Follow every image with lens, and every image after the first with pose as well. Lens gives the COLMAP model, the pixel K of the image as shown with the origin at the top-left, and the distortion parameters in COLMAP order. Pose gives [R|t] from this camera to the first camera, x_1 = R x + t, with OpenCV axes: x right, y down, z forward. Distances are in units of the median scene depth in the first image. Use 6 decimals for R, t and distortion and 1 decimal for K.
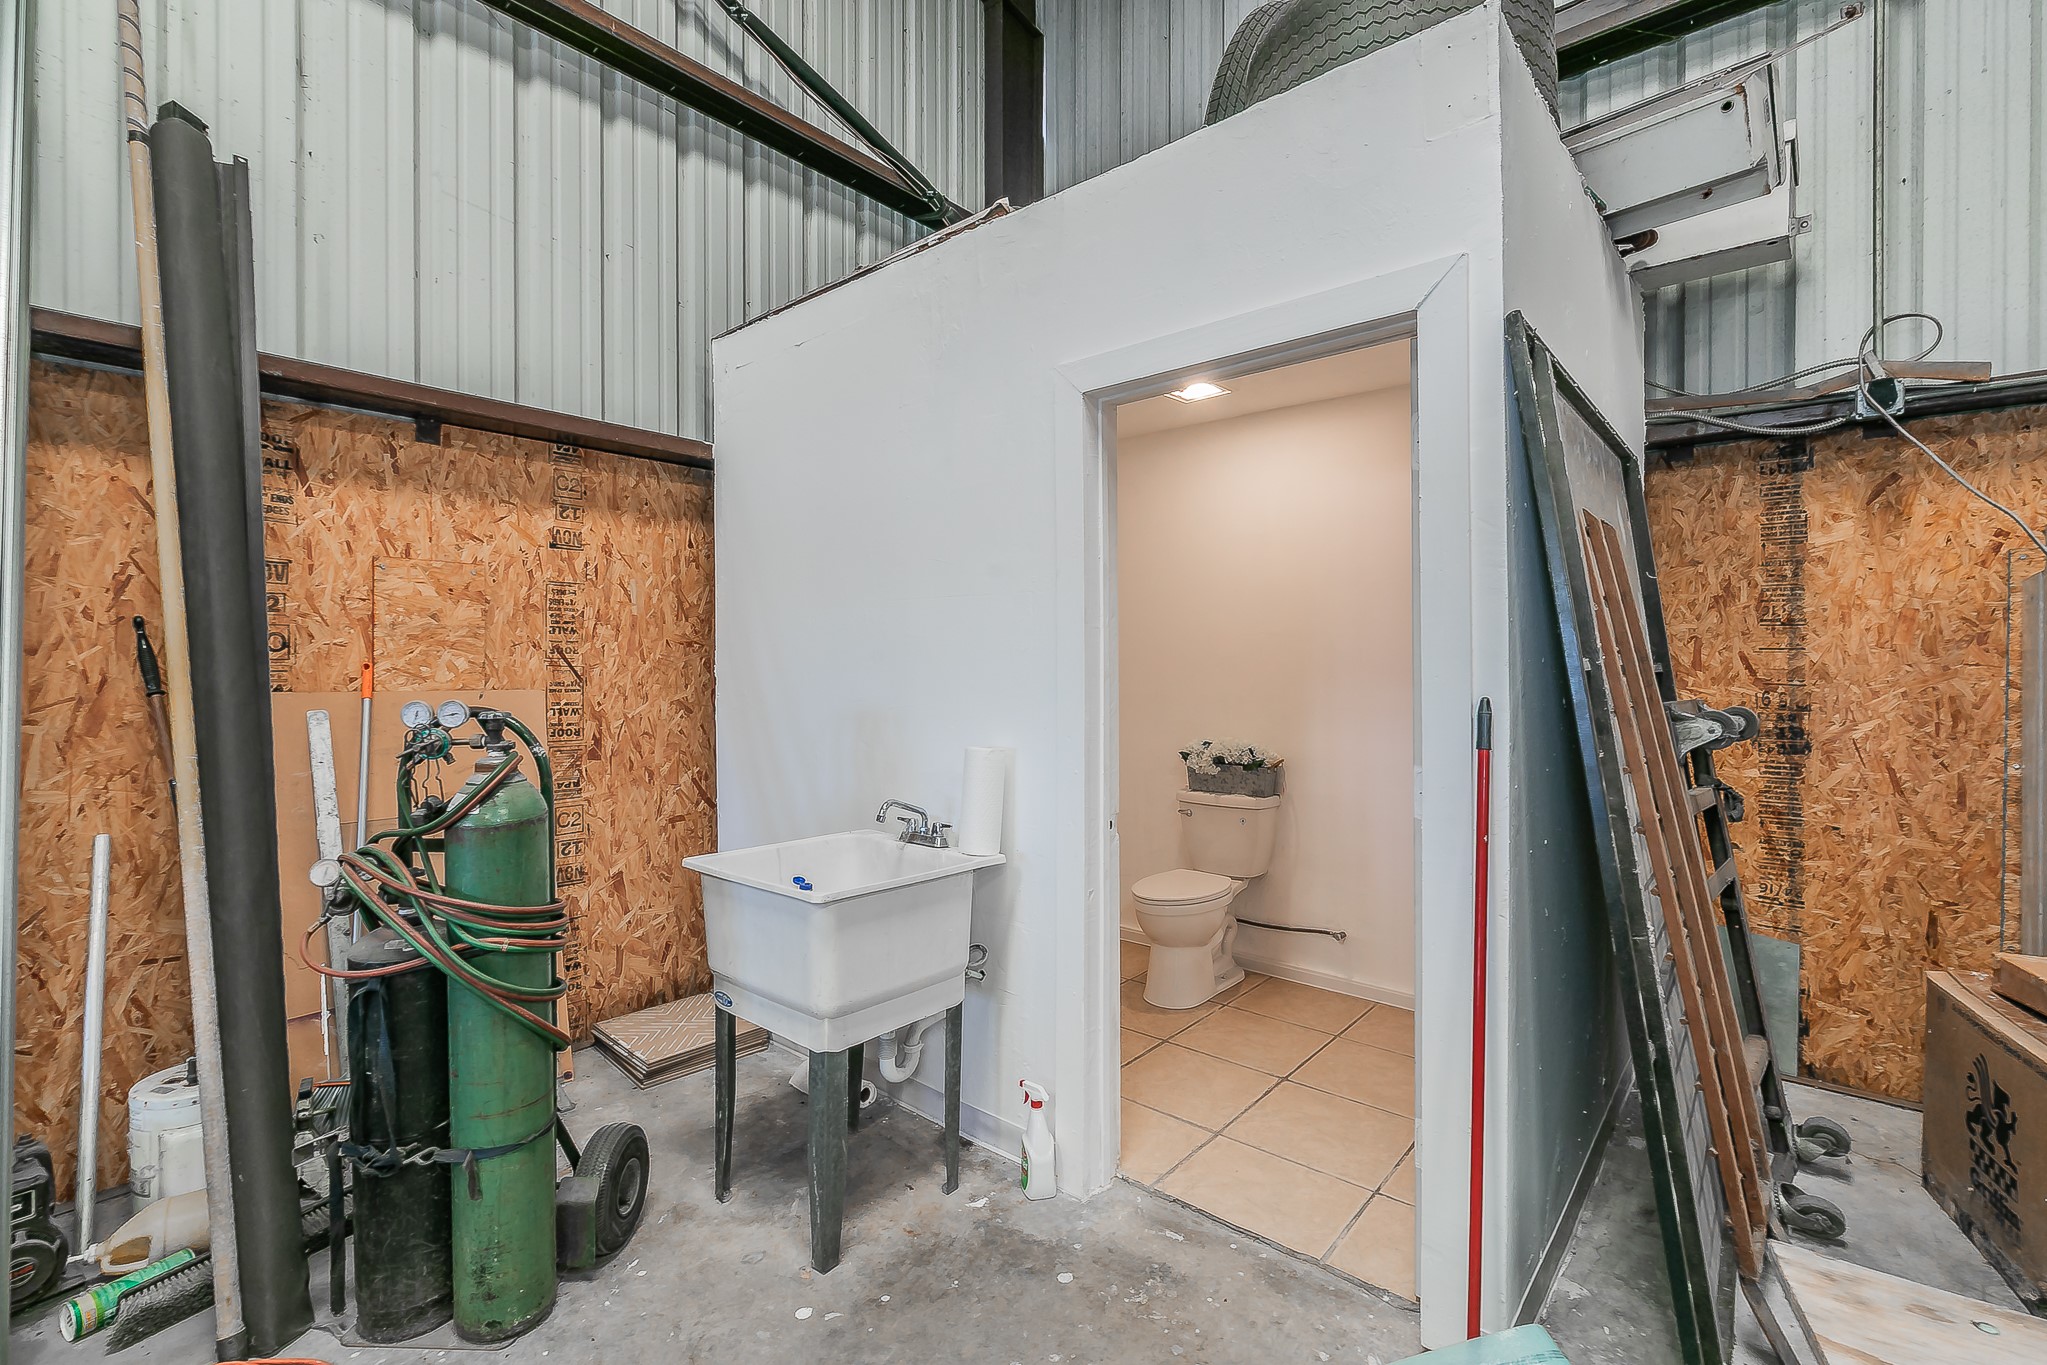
lens RADIAL K [[891.4, 0, 1023.5], [0, 891.4, 682.5], [0, 0, 1]] dist [-0.001656, -0.000308]
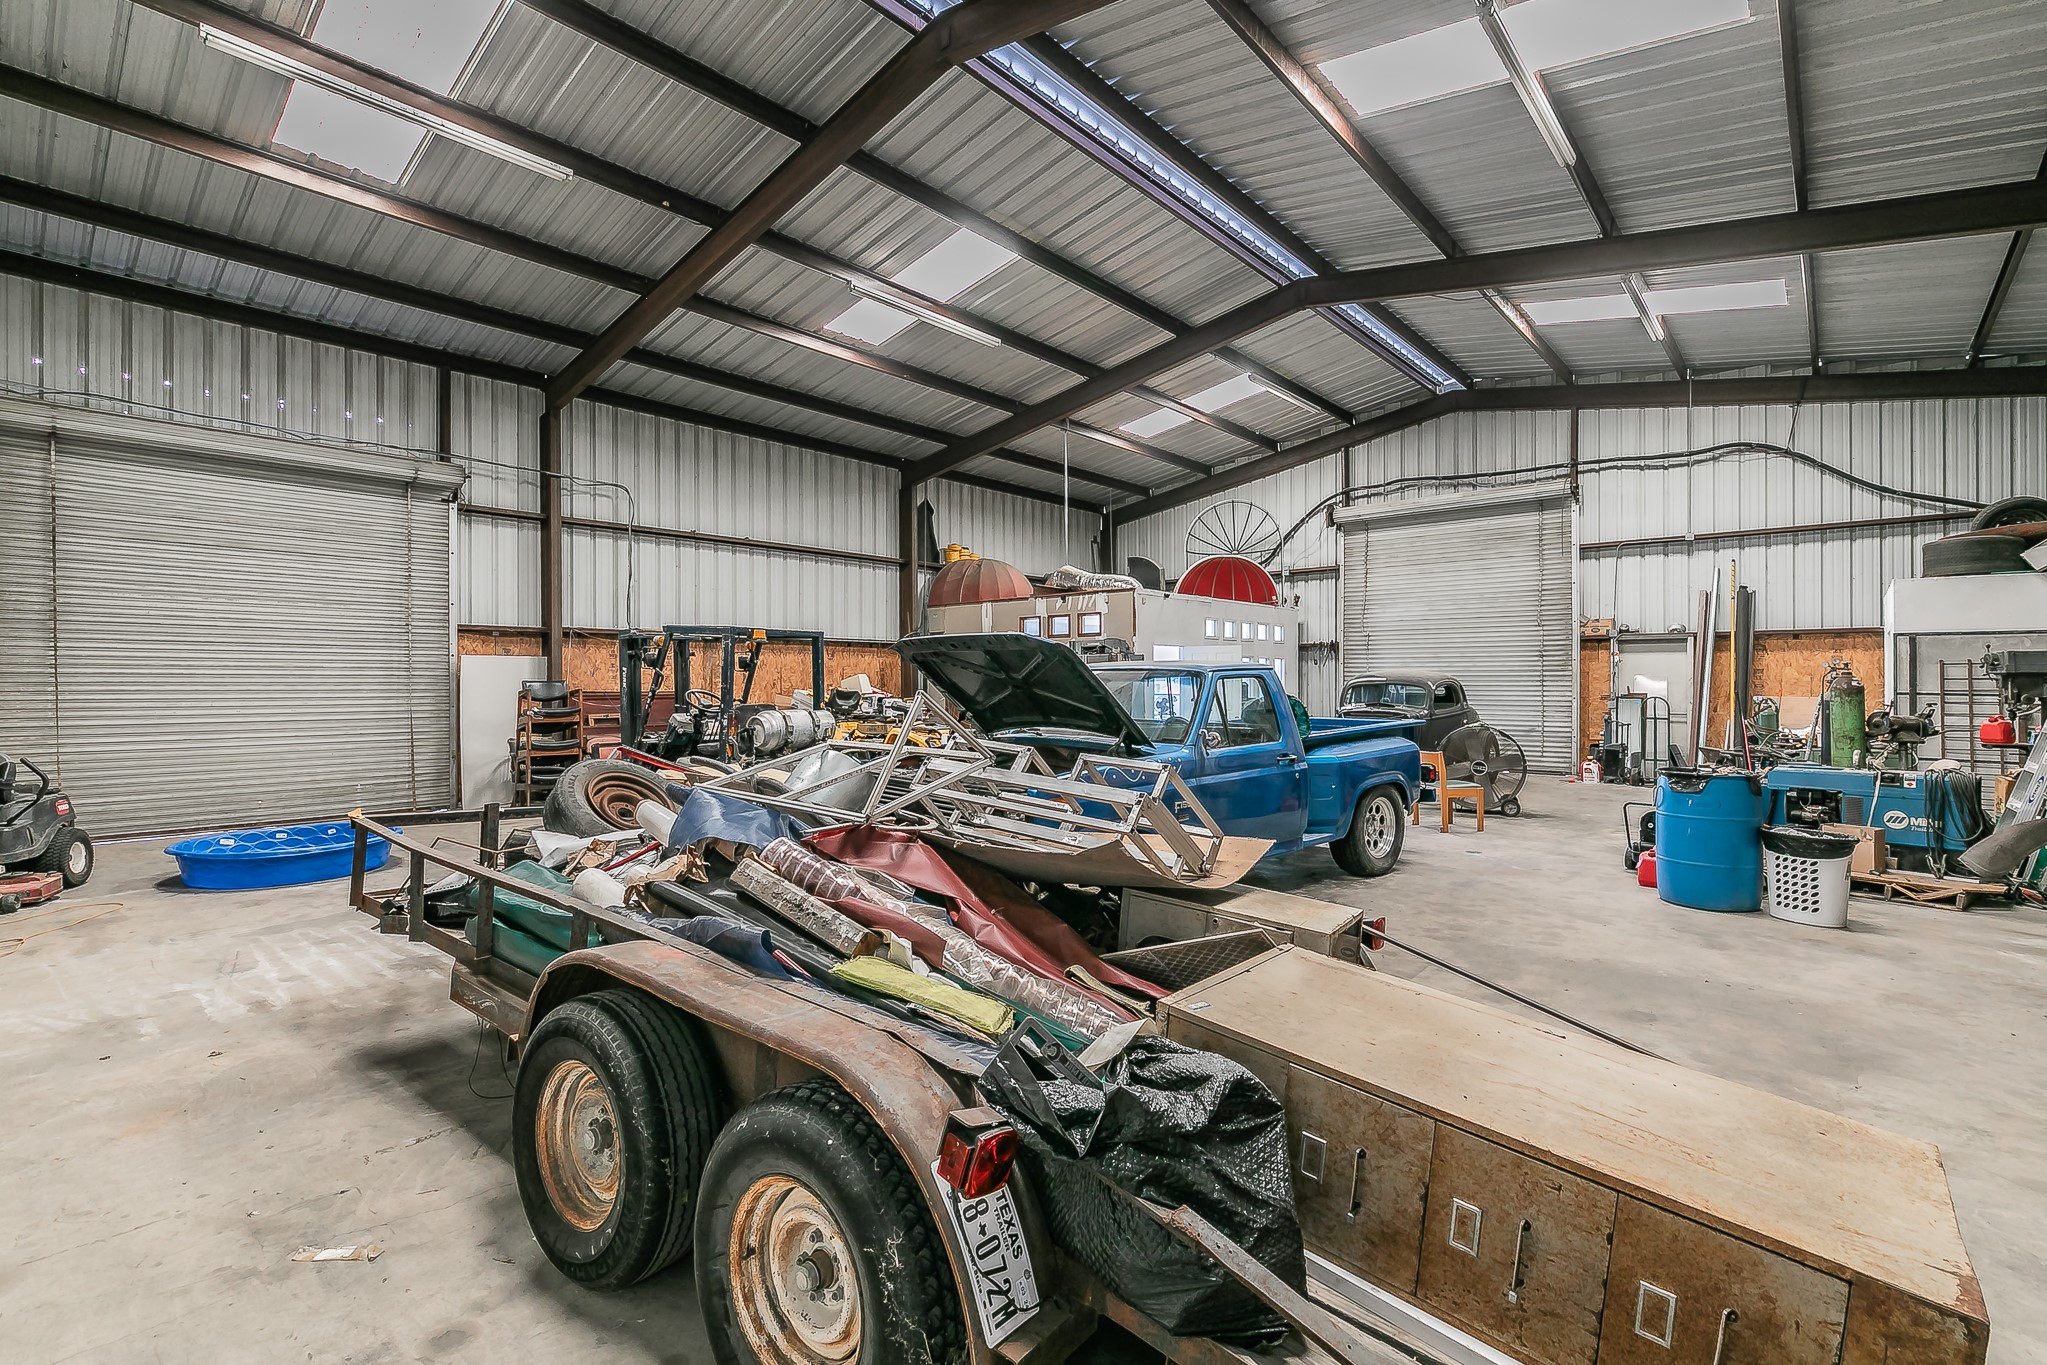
lens RADIAL K [[812.3, 0, 1023.5], [0, 812.3, 682.5], [0, 0, 1]] dist [-0.000839, -0.000081]
pose [[-0.078930, -0.003045, -0.996875, 3.889571], [-0.002986, 0.999992, -0.002818, -0.030155], [0.996876, 0.002754, -0.078939, -2.682519]]
